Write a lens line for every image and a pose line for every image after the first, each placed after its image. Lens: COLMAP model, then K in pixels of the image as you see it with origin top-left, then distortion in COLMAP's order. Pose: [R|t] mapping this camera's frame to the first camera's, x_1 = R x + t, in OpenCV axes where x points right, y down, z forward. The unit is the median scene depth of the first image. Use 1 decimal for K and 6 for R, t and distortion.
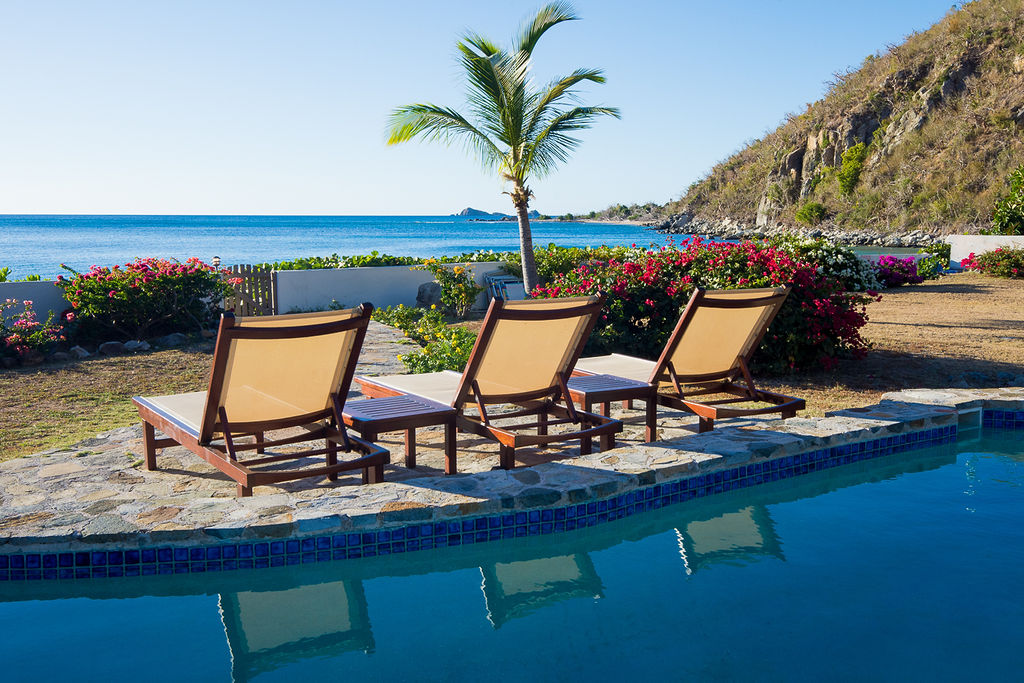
lens RADIAL K [[1022.8, 0, 512.0], [0, 1022.8, 341.5], [0, 0, 1]] dist [0.102487, 0.004591]
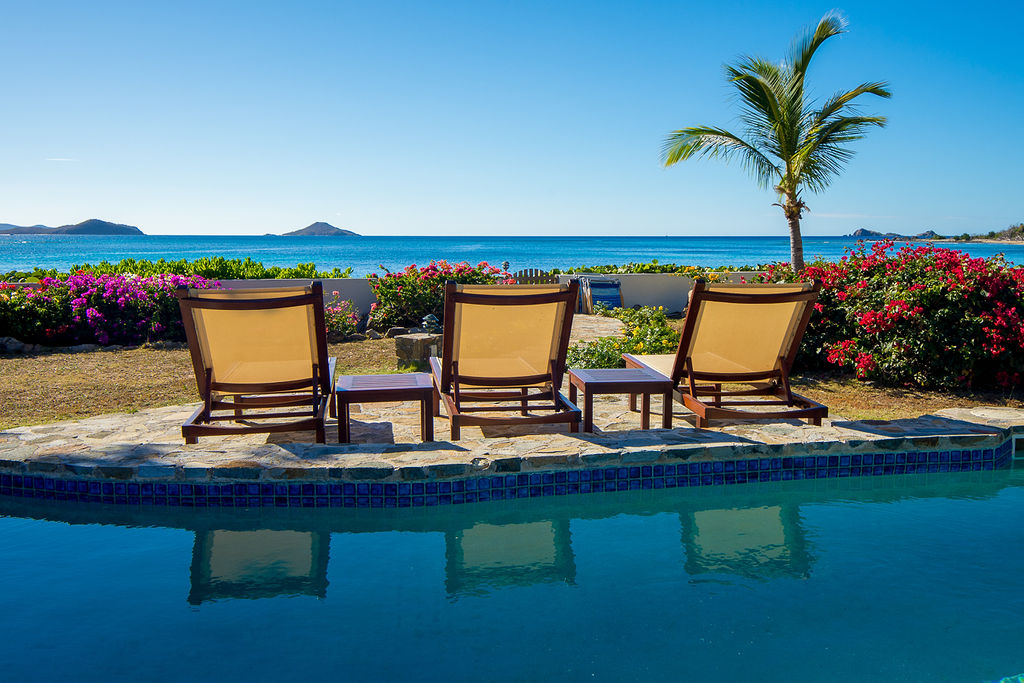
lens RADIAL K [[885.5, 0, 512.0], [0, 885.5, 341.5], [0, 0, 1]] dist [0.071982, -0.007525]
pose [[0.918421, 0.049511, -0.392494, 0.418481], [-0.051225, 0.998668, 0.006111, 0.010276], [0.392274, 0.014493, 0.919734, 0.209677]]
